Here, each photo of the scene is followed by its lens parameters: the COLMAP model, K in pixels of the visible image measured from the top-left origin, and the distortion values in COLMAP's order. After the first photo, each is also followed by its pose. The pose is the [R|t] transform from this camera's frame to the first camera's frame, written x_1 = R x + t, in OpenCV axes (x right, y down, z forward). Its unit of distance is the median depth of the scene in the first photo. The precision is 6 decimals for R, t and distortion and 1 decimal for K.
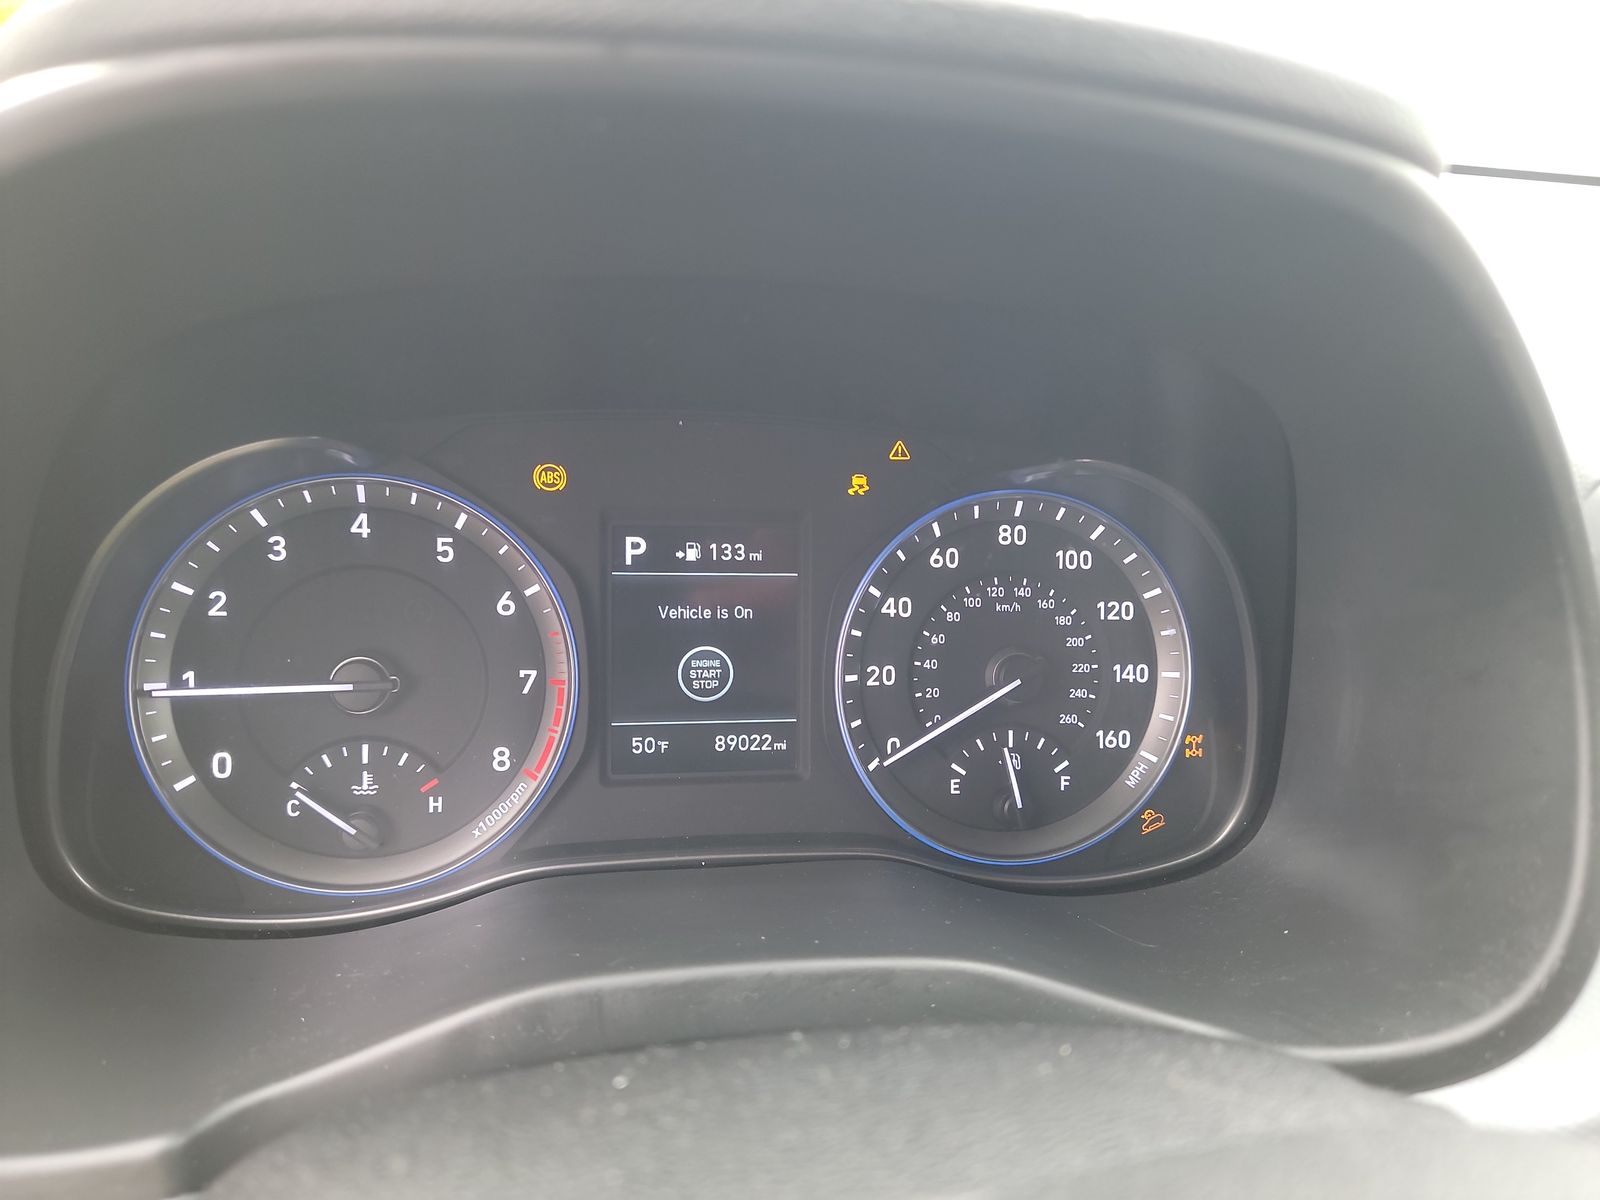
lens RADIAL K [[1121.8, 0, 793.8], [0, 1121.8, 604.3], [0, 0, 1]] dist [0.018284, -0.001522]
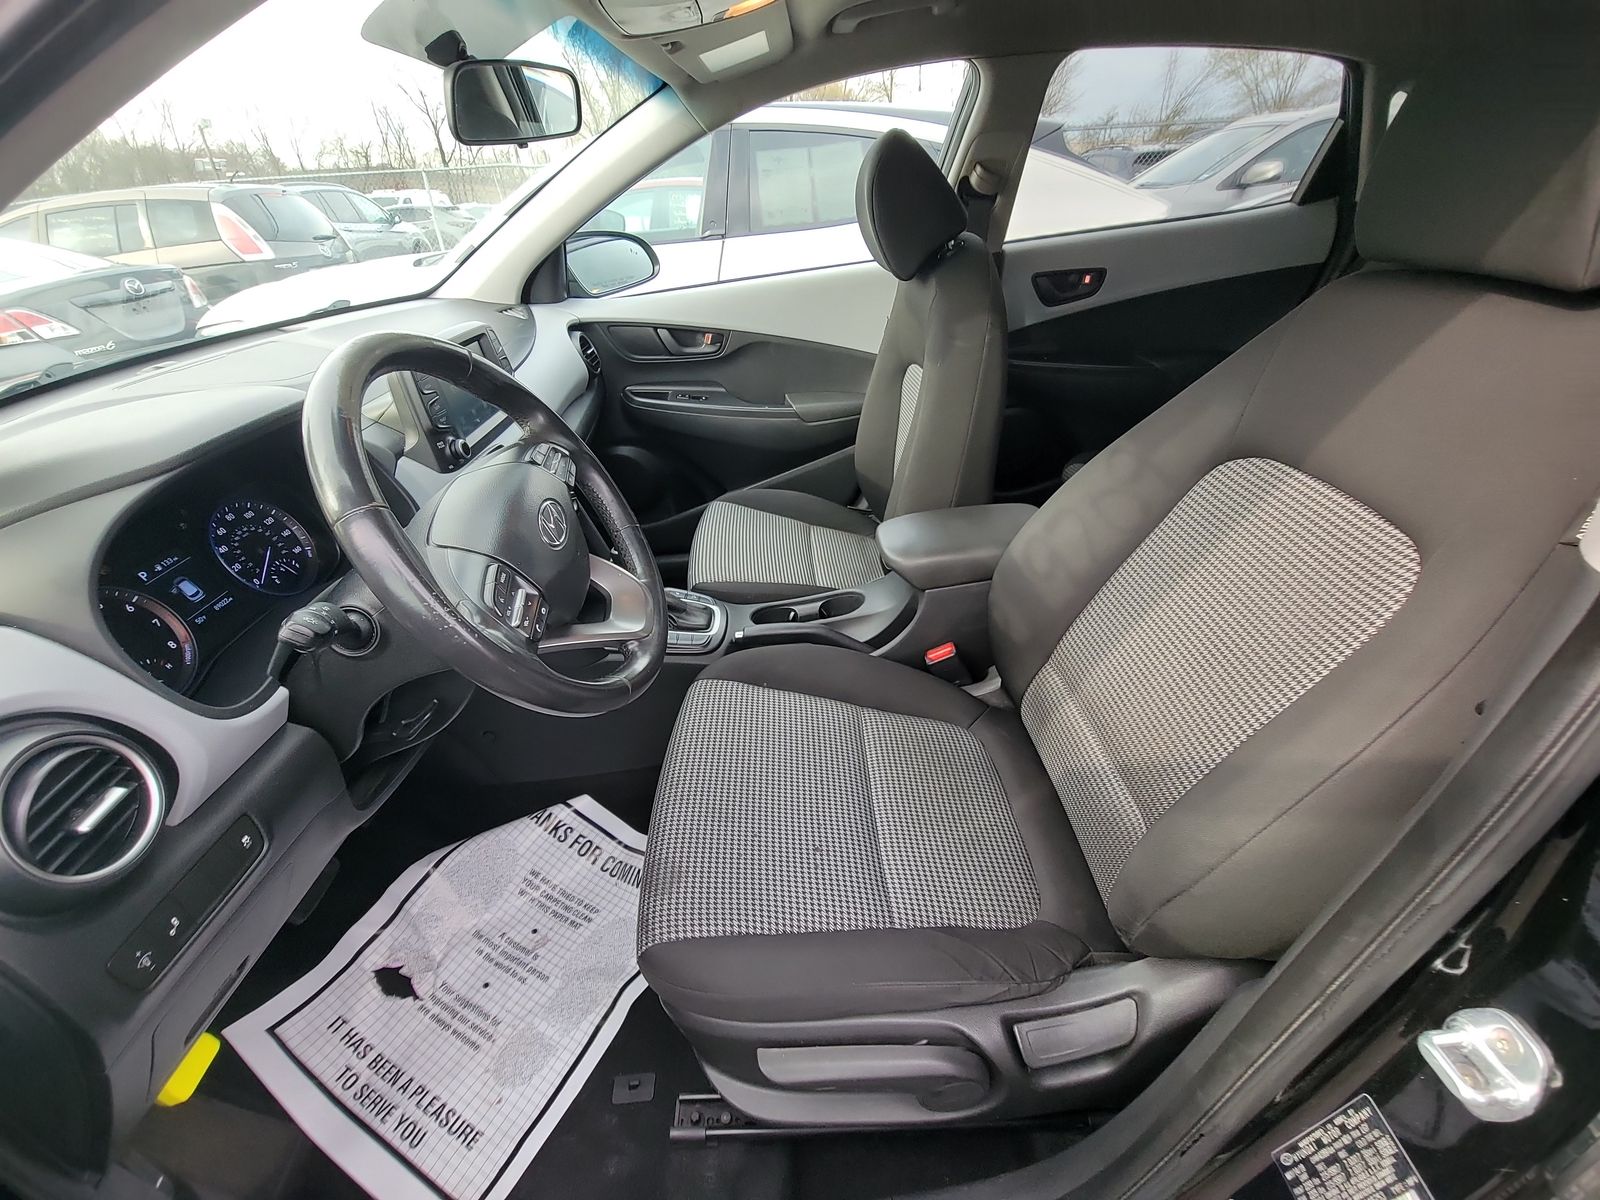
lens RADIAL K [[649.2, 0, 797.1], [0, 649.2, 597.1], [0, 0, 1]] dist [0.000070, -0.002477]
pose [[0.143843, -0.591503, 0.793368, -1.309544], [0.443118, 0.755341, 0.482811, -0.065546], [-0.884848, 0.282107, 0.370756, -1.243575]]
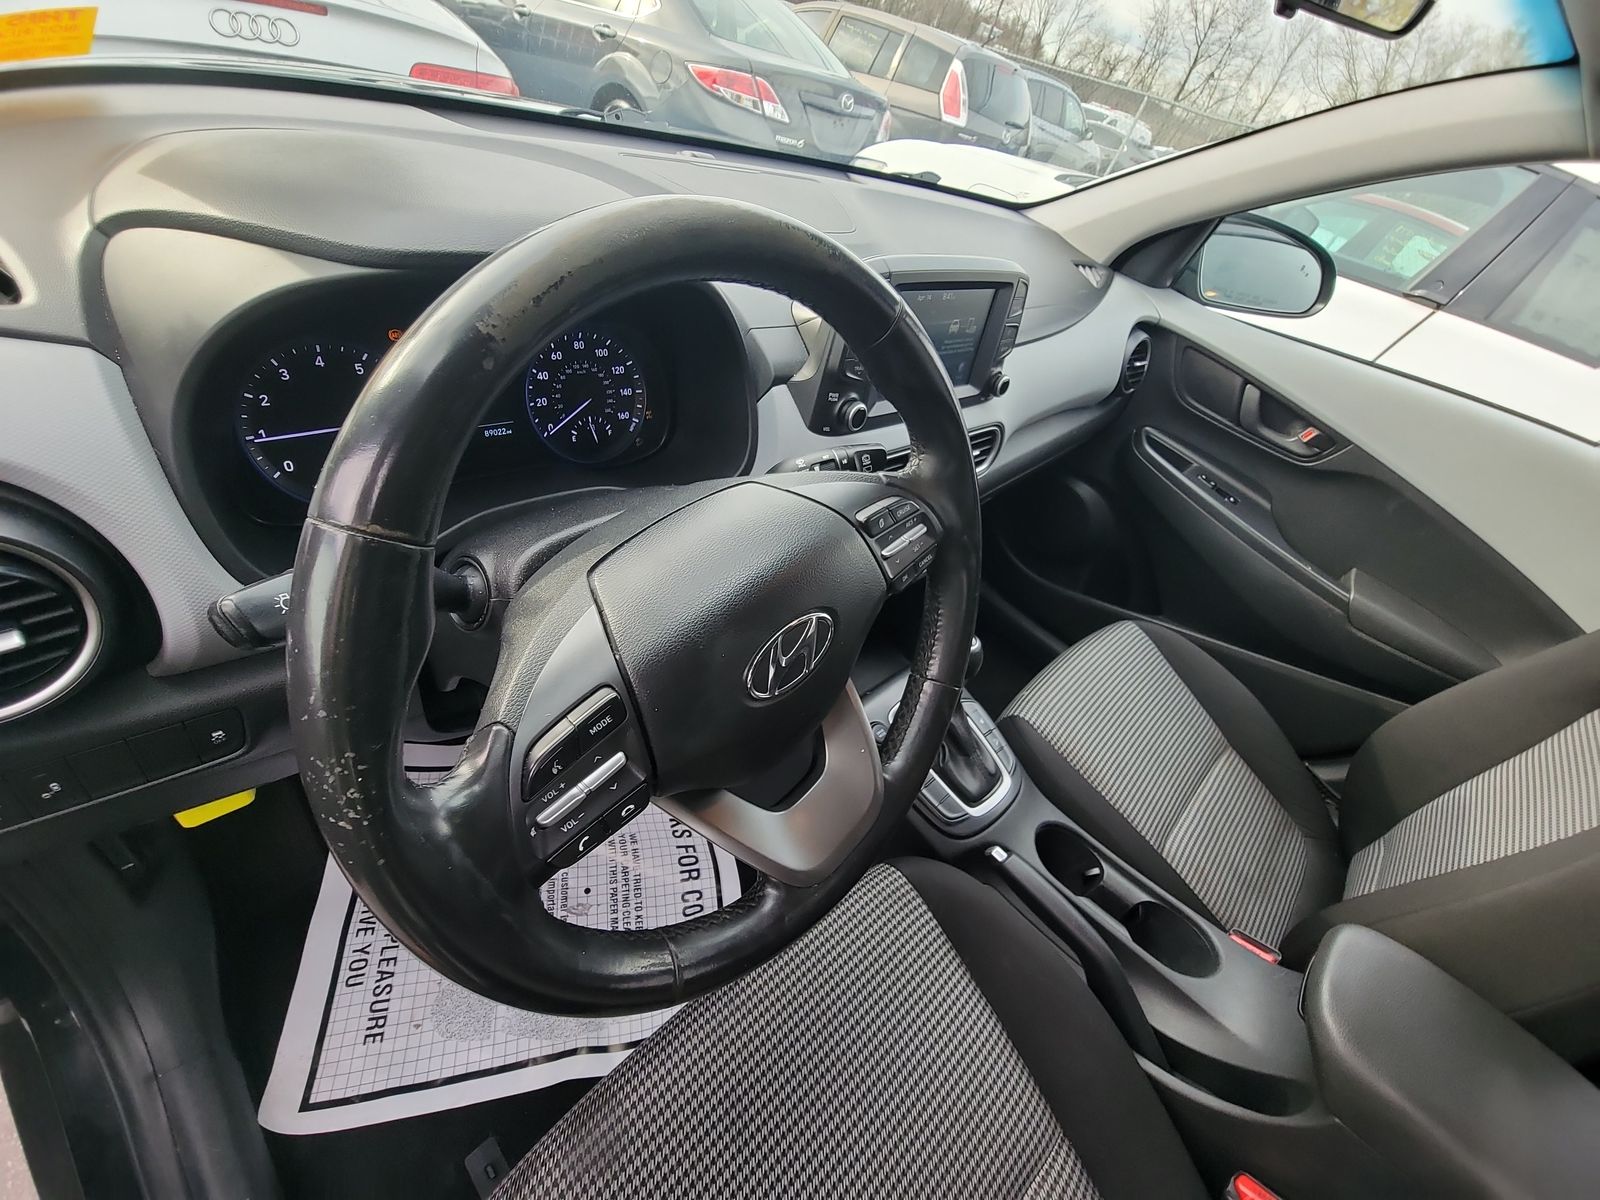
lens RADIAL K [[649.2, 0, 798.2], [0, 649.2, 598.4], [0, 0, 1]] dist [0.000070, -0.002477]
pose [[0.834969, -0.250147, 0.490157, -0.304141], [0.036599, 0.913983, 0.404098, -0.119774], [-0.549079, -0.319470, 0.772303, -0.762066]]
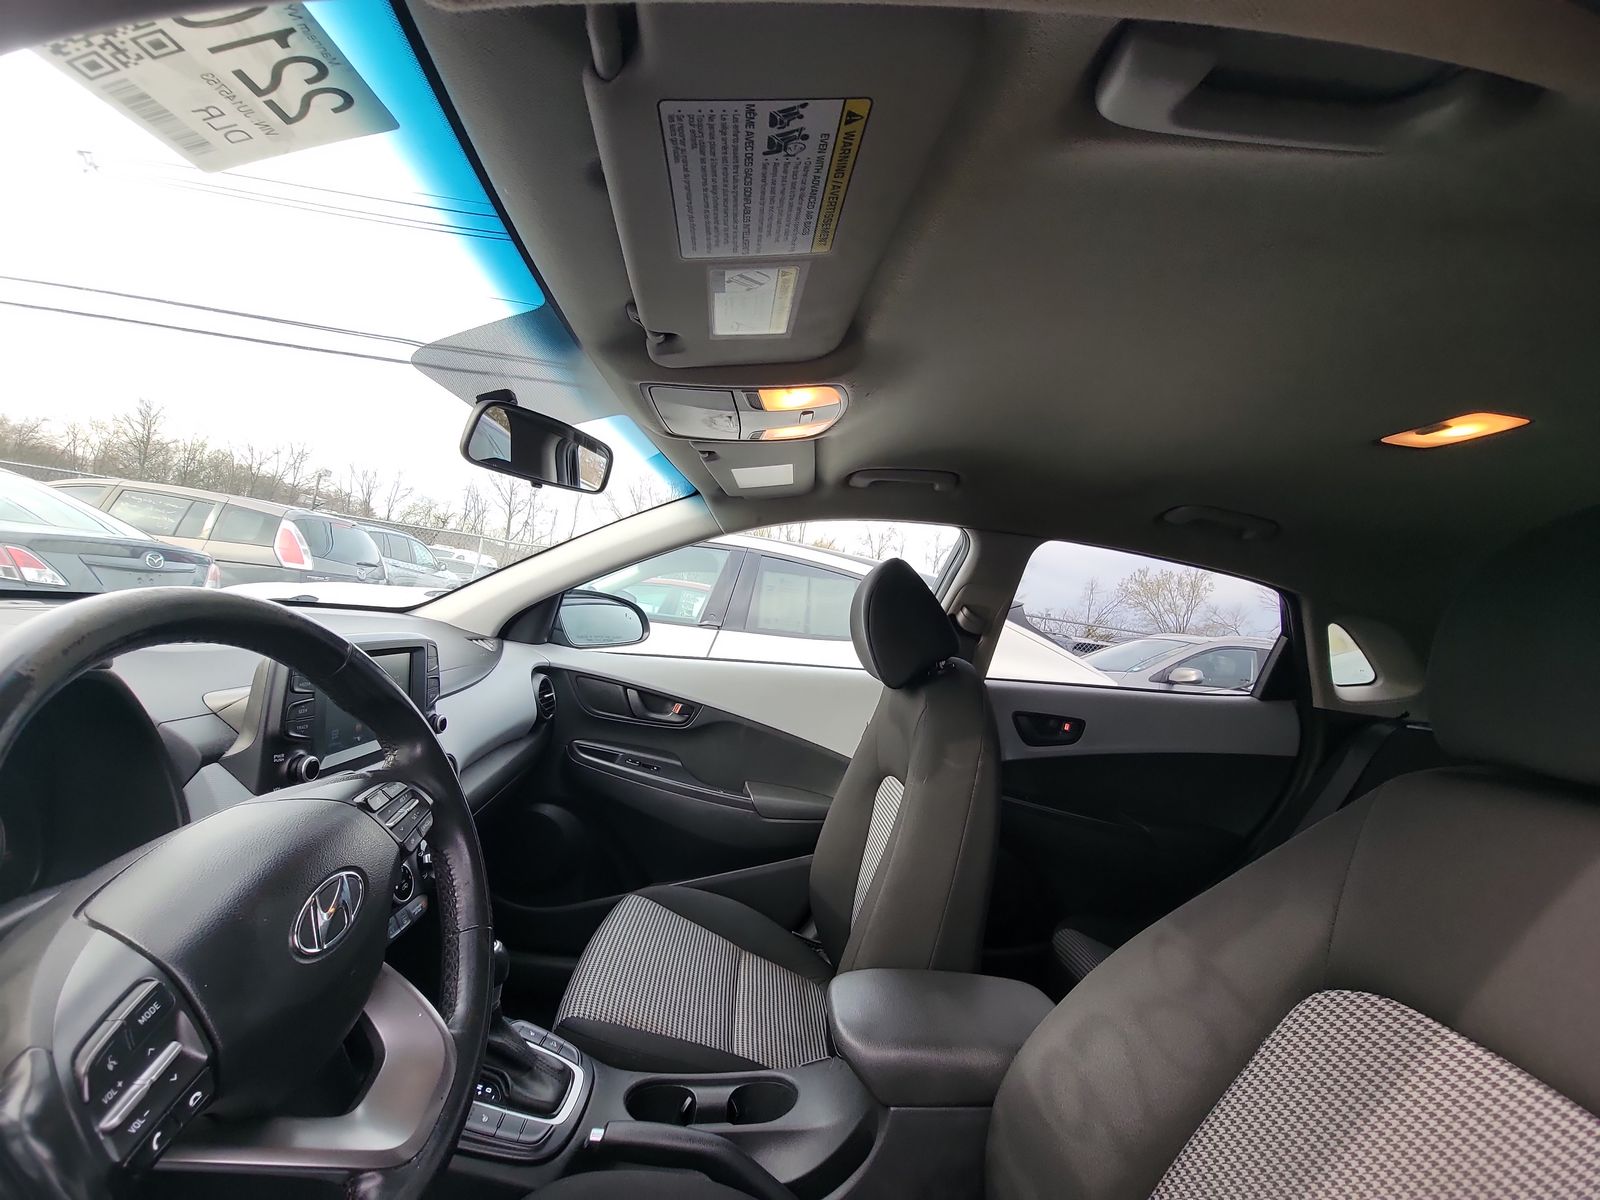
lens RADIAL K [[649.2, 0, 800.2], [0, 649.2, 591.5], [0, 0, 1]] dist [0.000070, -0.002477]
pose [[0.142853, -0.014031, 0.989644, -0.835680], [0.260052, 0.965300, -0.023852, 0.055184], [-0.954969, 0.260766, 0.141545, -1.101918]]
